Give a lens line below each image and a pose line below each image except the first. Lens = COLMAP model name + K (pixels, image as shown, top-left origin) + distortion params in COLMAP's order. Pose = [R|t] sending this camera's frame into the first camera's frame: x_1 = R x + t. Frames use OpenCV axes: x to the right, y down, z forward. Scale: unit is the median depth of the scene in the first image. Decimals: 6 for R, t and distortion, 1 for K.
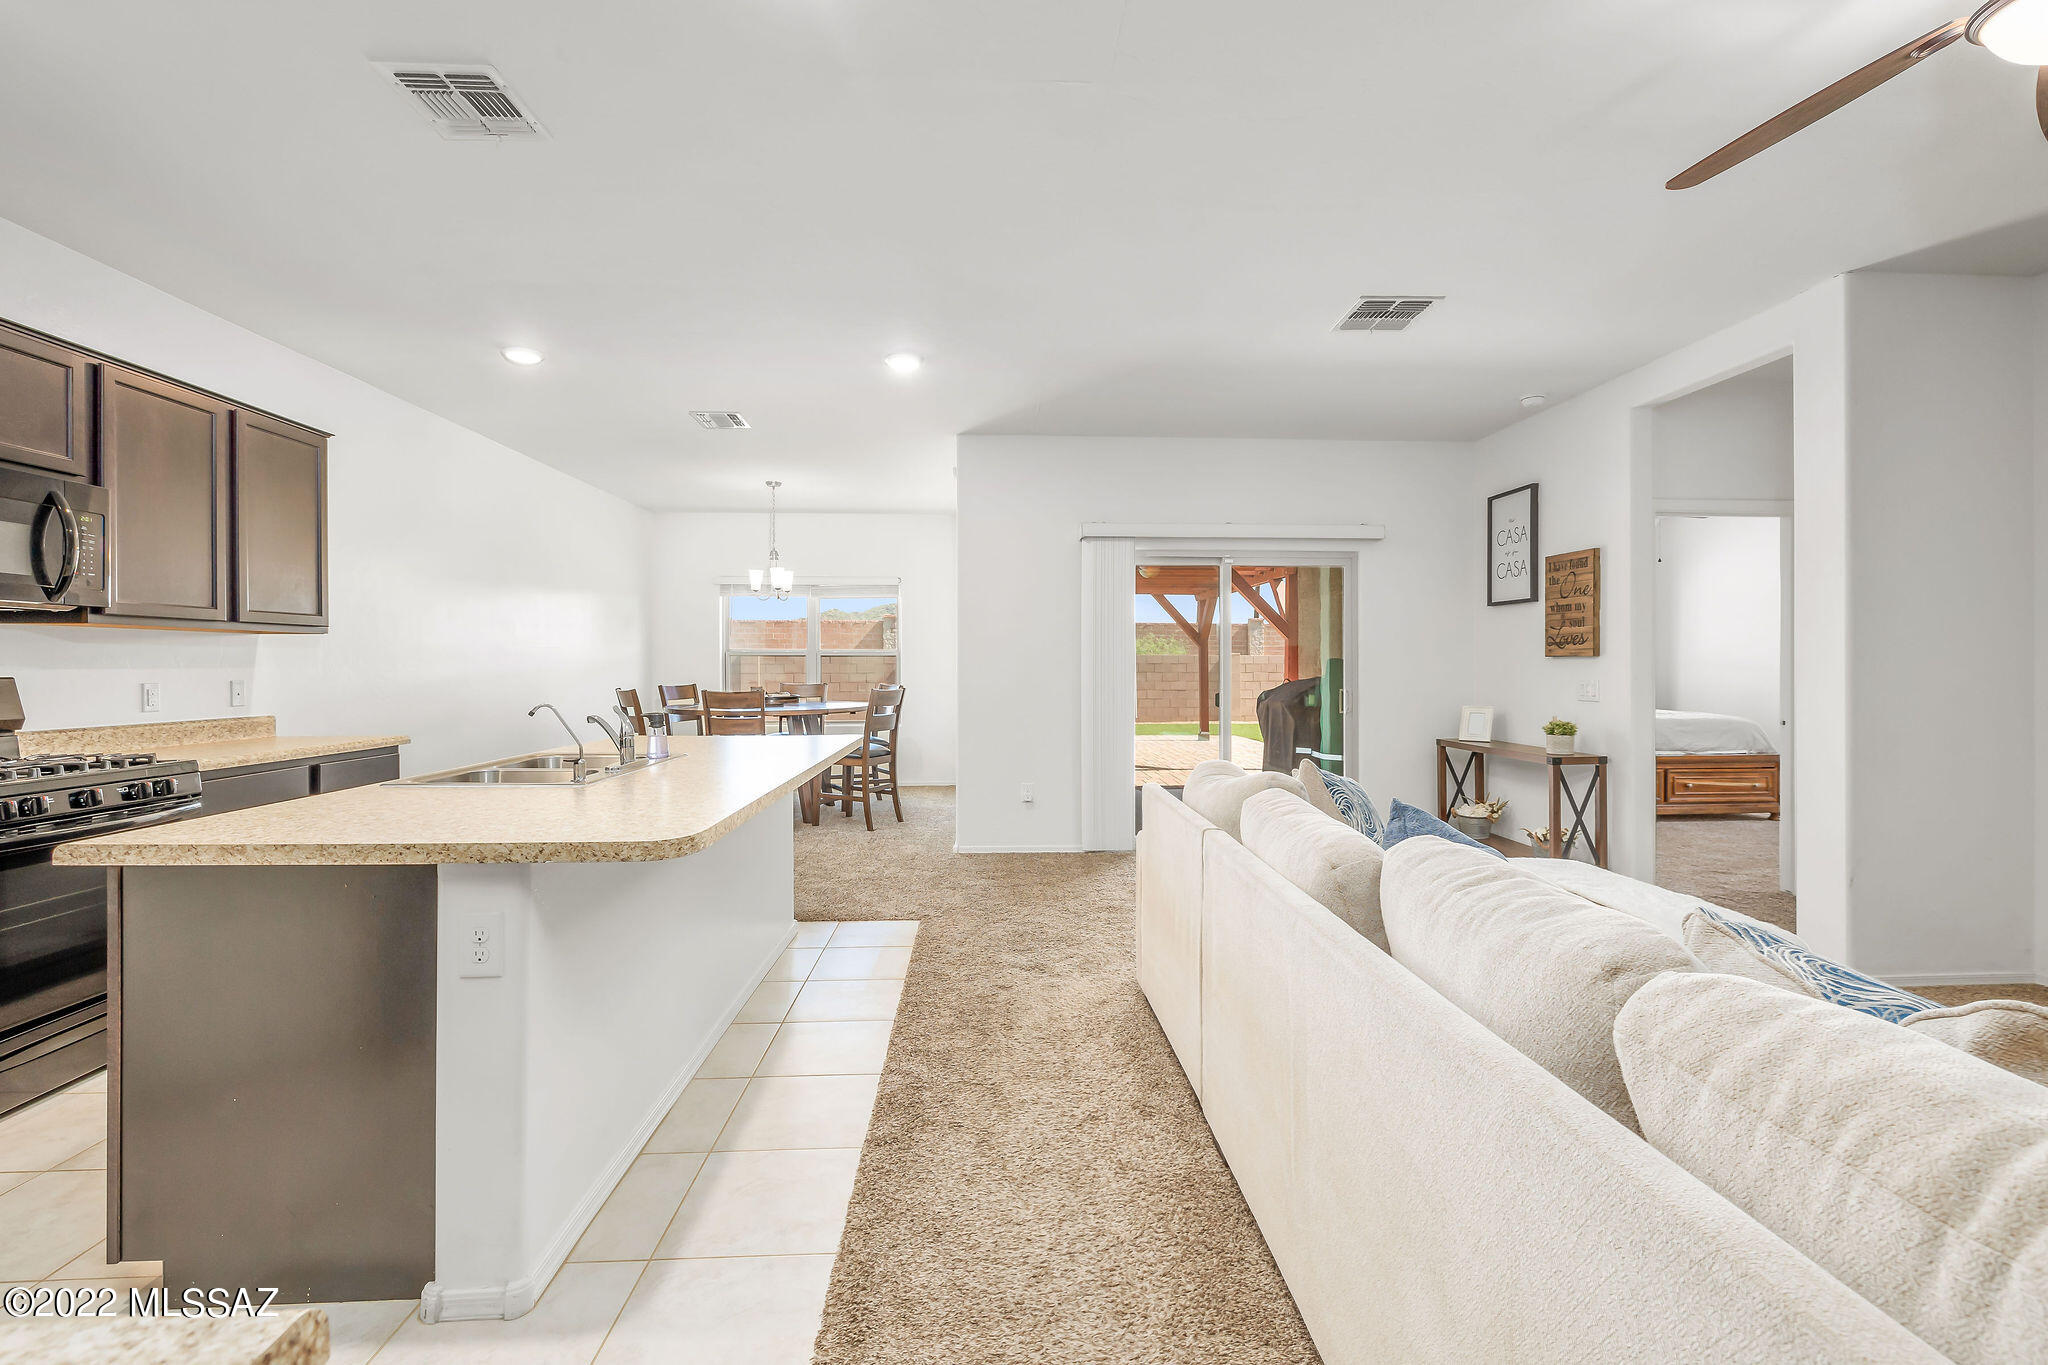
lens RADIAL K [[858.9, 0, 1034.8], [0, 858.9, 671.3], [0, 0, 1]] dist [-0.002377, -0.000056]
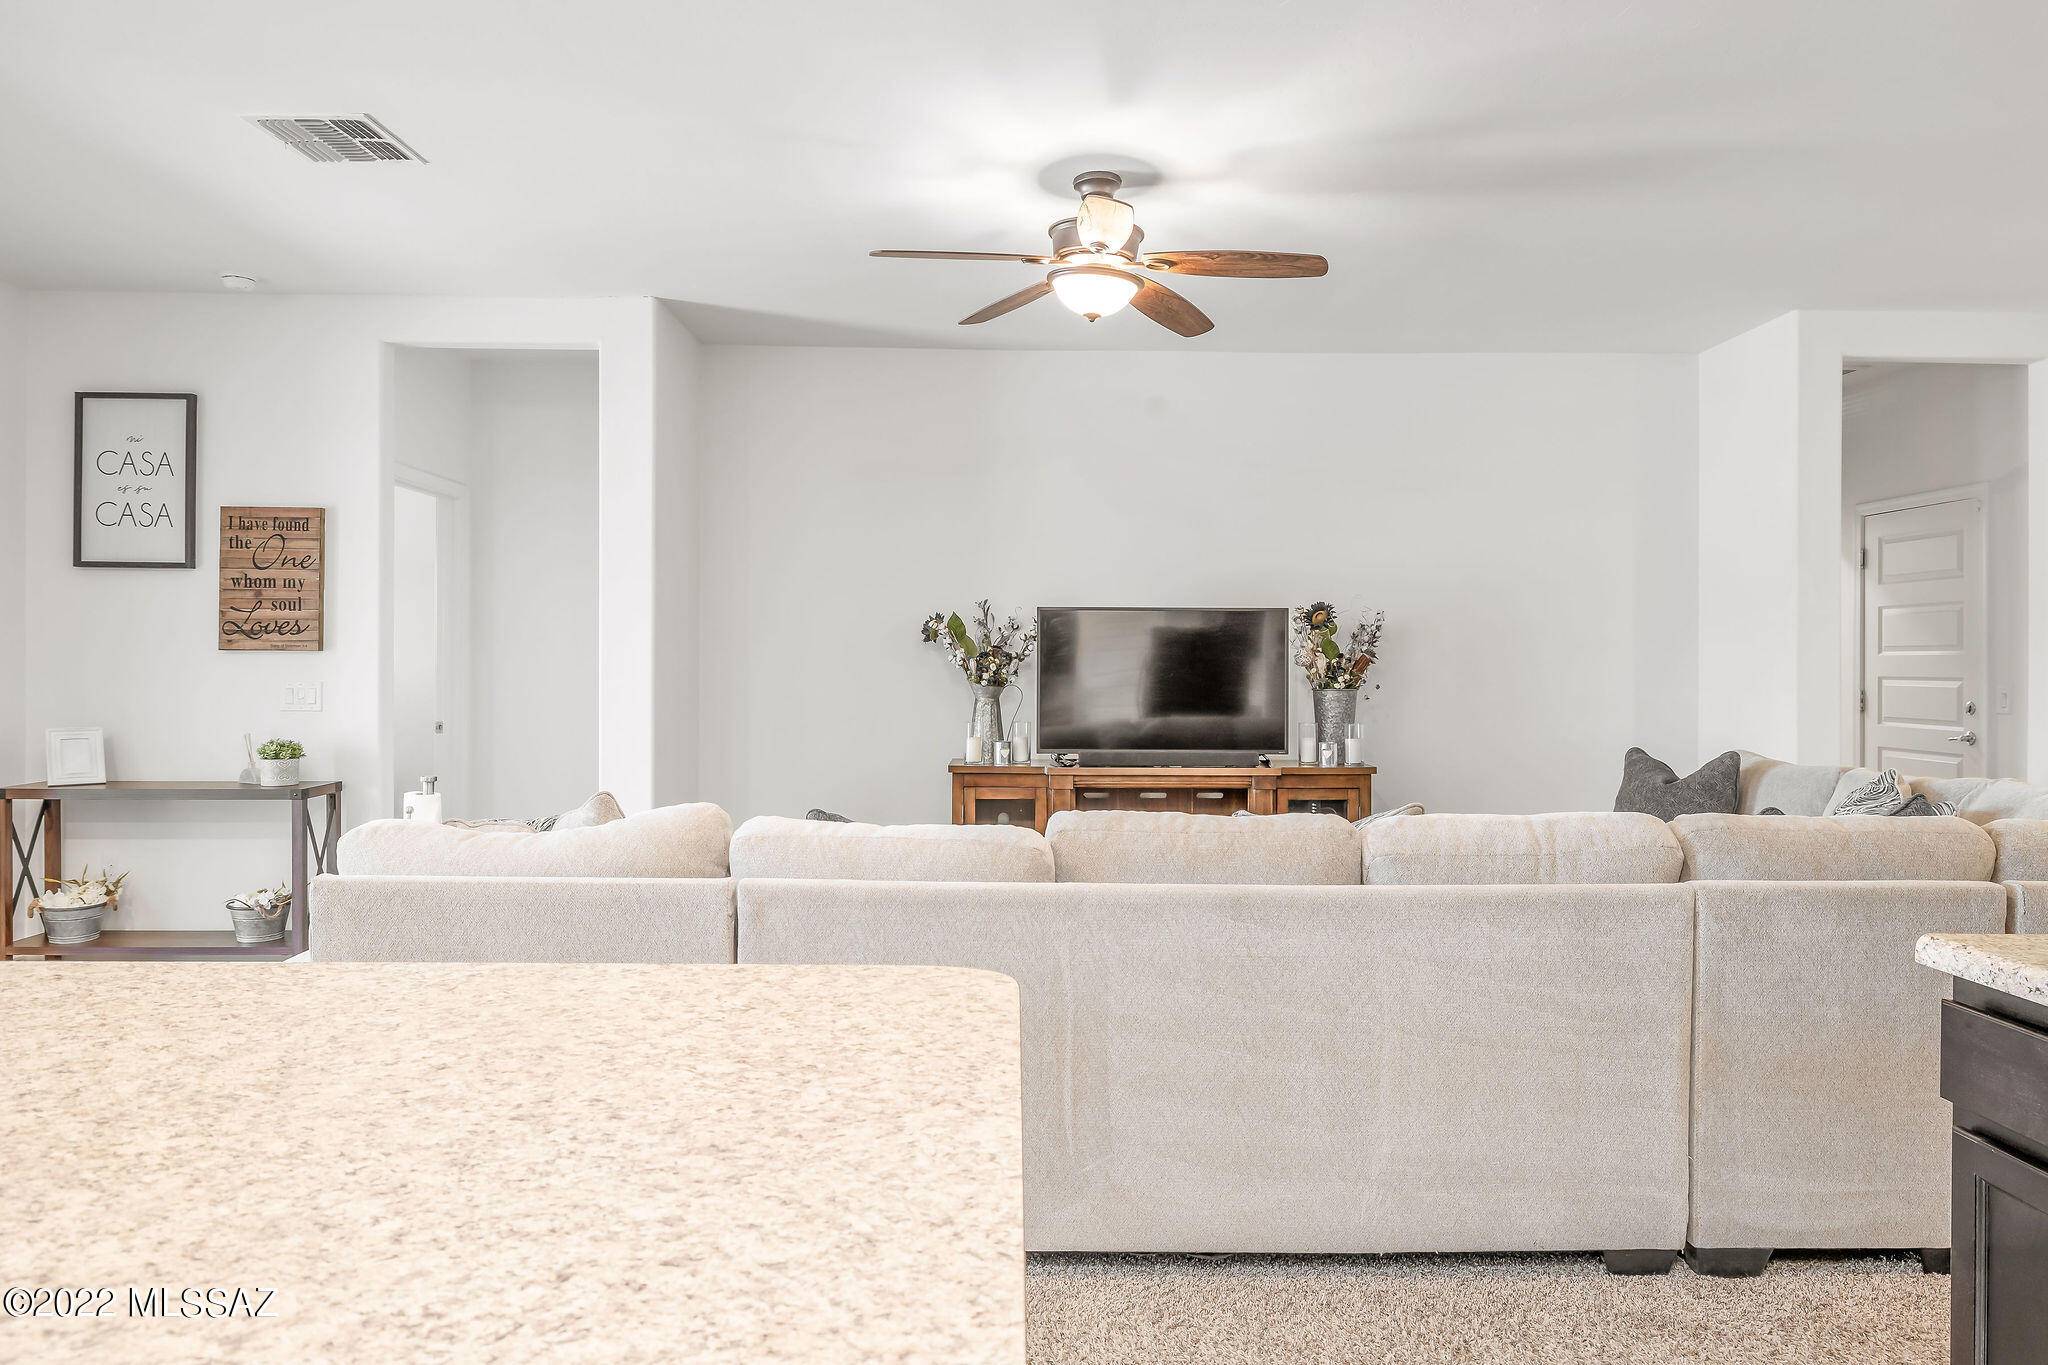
lens RADIAL K [[1232.3, 0, 1023.5], [0, 1232.3, 649.8], [0, 0, 1]] dist [-0.001922, -0.000481]
pose [[0.027798, 0.001821, 0.999612, -0.381017], [0.002355, 0.999995, -0.001887, -0.013814], [-0.999611, 0.002407, 0.027793, 0.322219]]
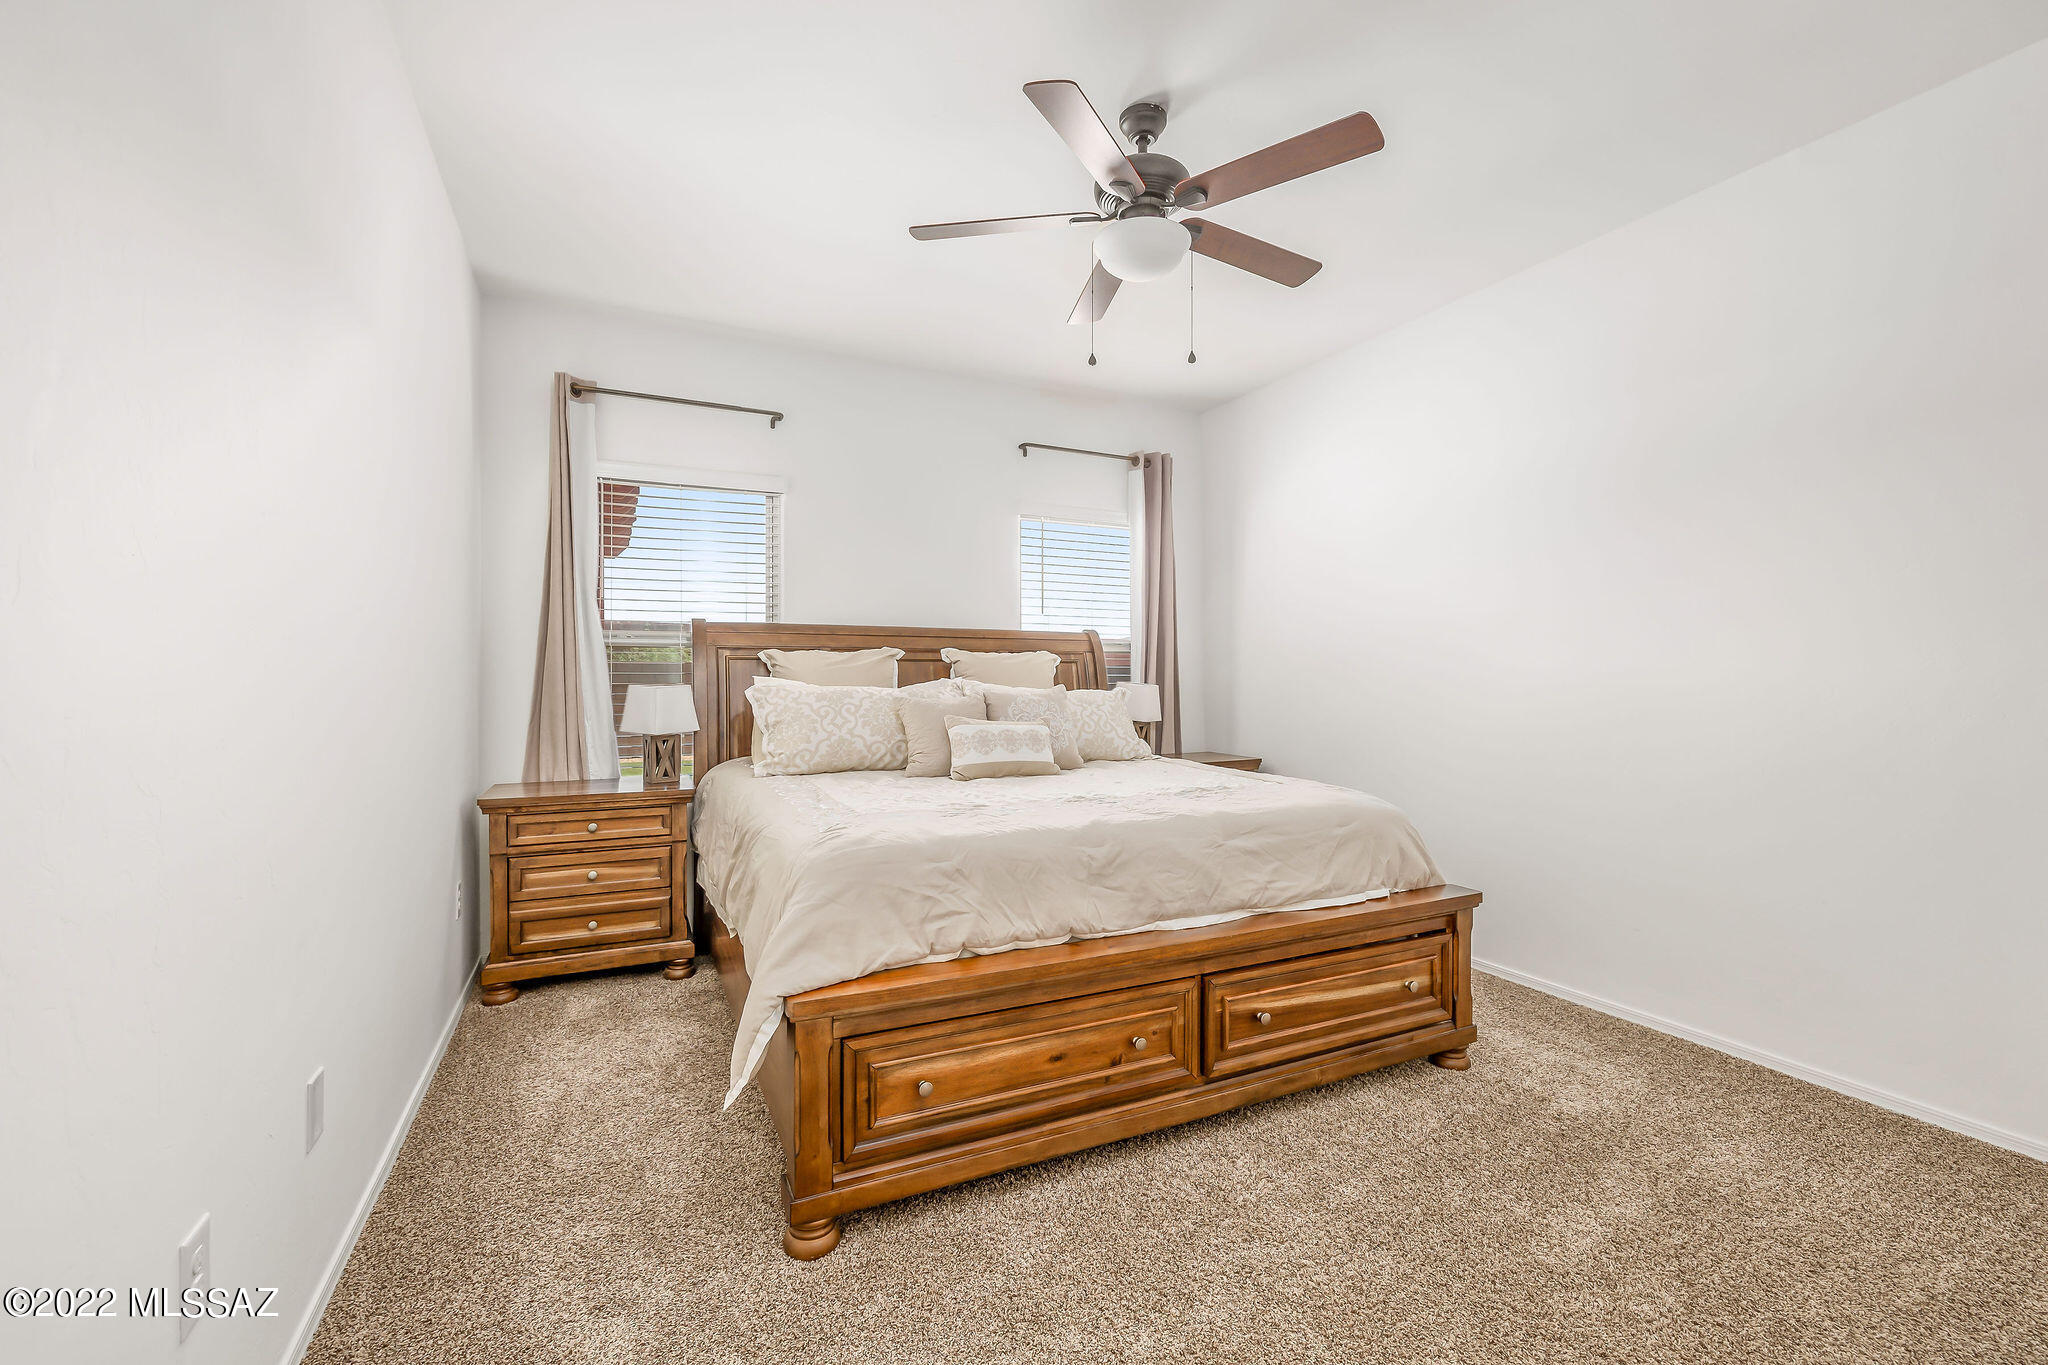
lens RADIAL K [[863.9, 0, 1033.9], [0, 863.9, 678.6], [0, 0, 1]] dist [-0.000298, 0.000272]
pose [[0.921984, 0.002860, 0.387218, 0.723219], [-0.000933, 0.999986, -0.005164, 0.003048], [-0.387227, 0.004399, 0.921974, 0.950686]]
